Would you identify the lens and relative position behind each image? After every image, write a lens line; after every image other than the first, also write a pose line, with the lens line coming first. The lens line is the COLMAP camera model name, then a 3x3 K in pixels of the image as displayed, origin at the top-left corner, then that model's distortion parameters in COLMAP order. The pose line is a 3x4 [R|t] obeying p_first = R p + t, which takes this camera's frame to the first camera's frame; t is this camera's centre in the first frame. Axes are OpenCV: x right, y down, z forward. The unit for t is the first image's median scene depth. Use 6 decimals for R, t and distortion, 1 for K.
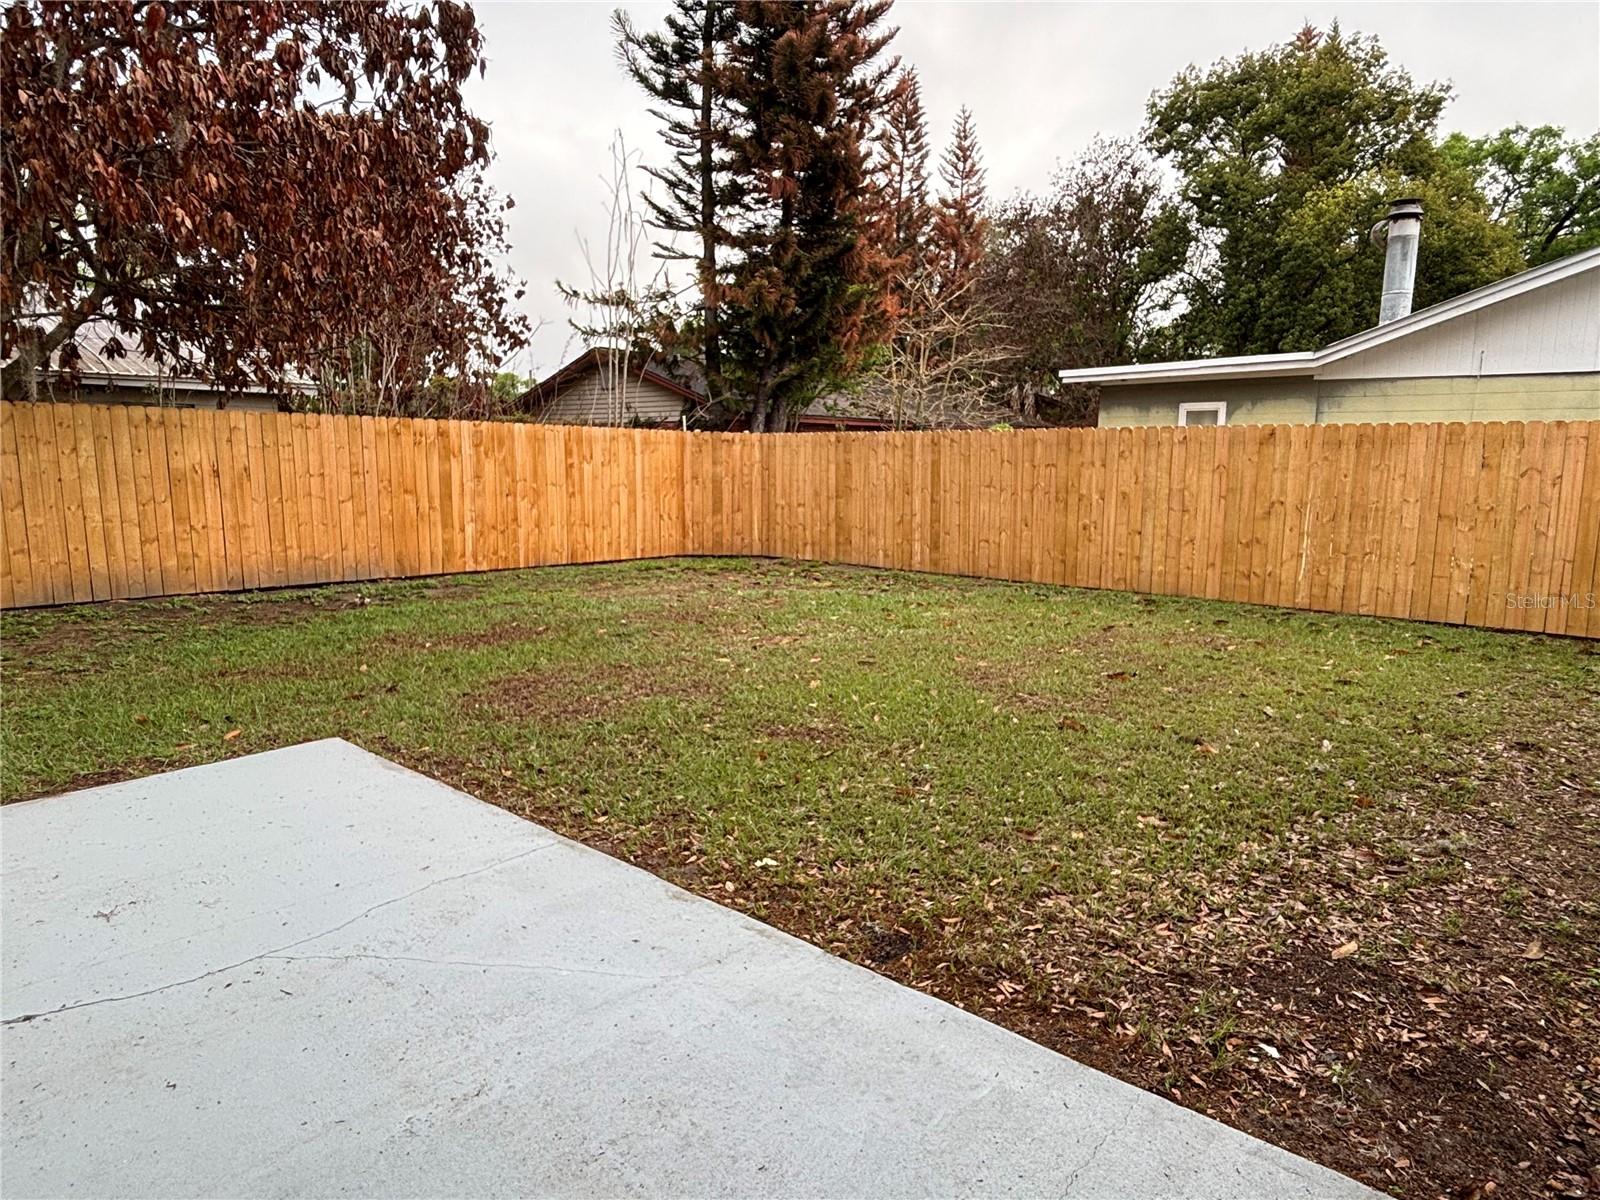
lens RADIAL K [[993.0, 0, 797.7], [0, 993.0, 583.6], [0, 0, 1]] dist [0.005684, 0.002518]
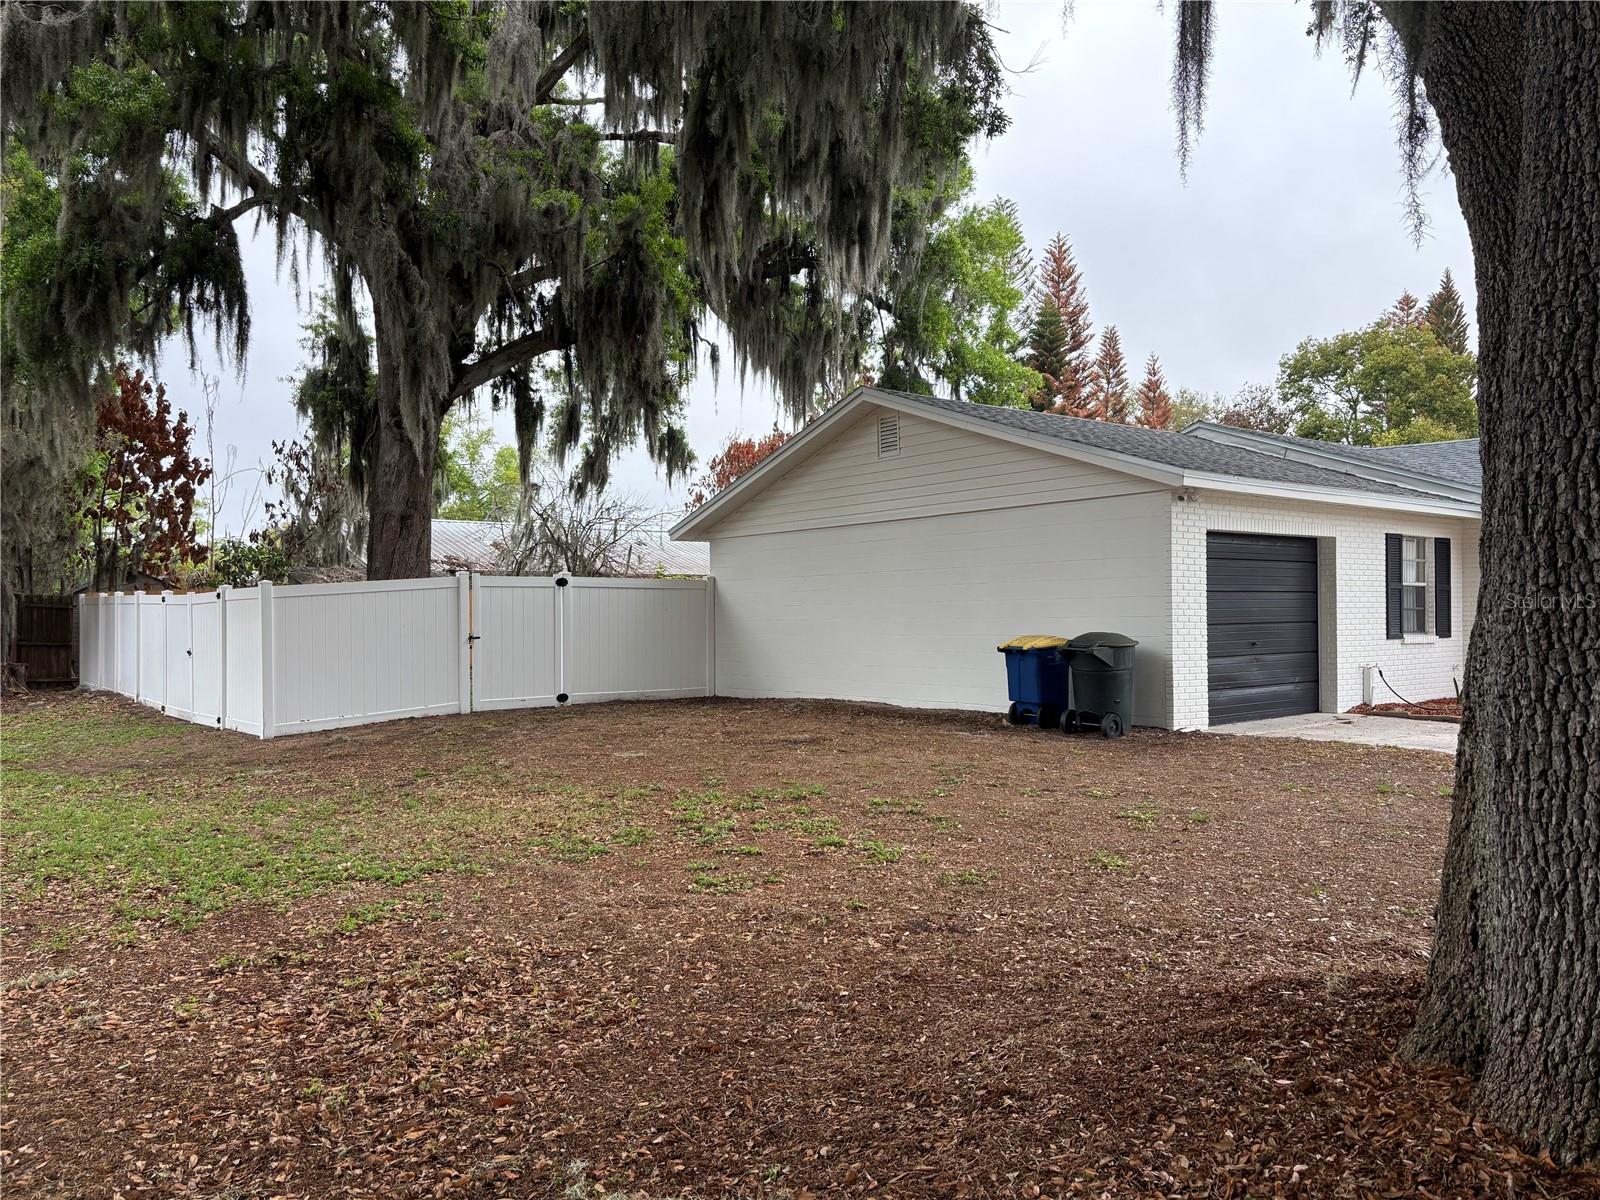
lens RADIAL K [[1200.1, 0, 799.1], [0, 1200.1, 602.6], [0, 0, 1]] dist [0.054710, -0.071998]
pose [[0.986056, -0.007082, -0.166262, -0.102387], [-0.016337, 0.990149, -0.139064, 0.260518], [0.165609, 0.139841, 0.976226, -1.739228]]
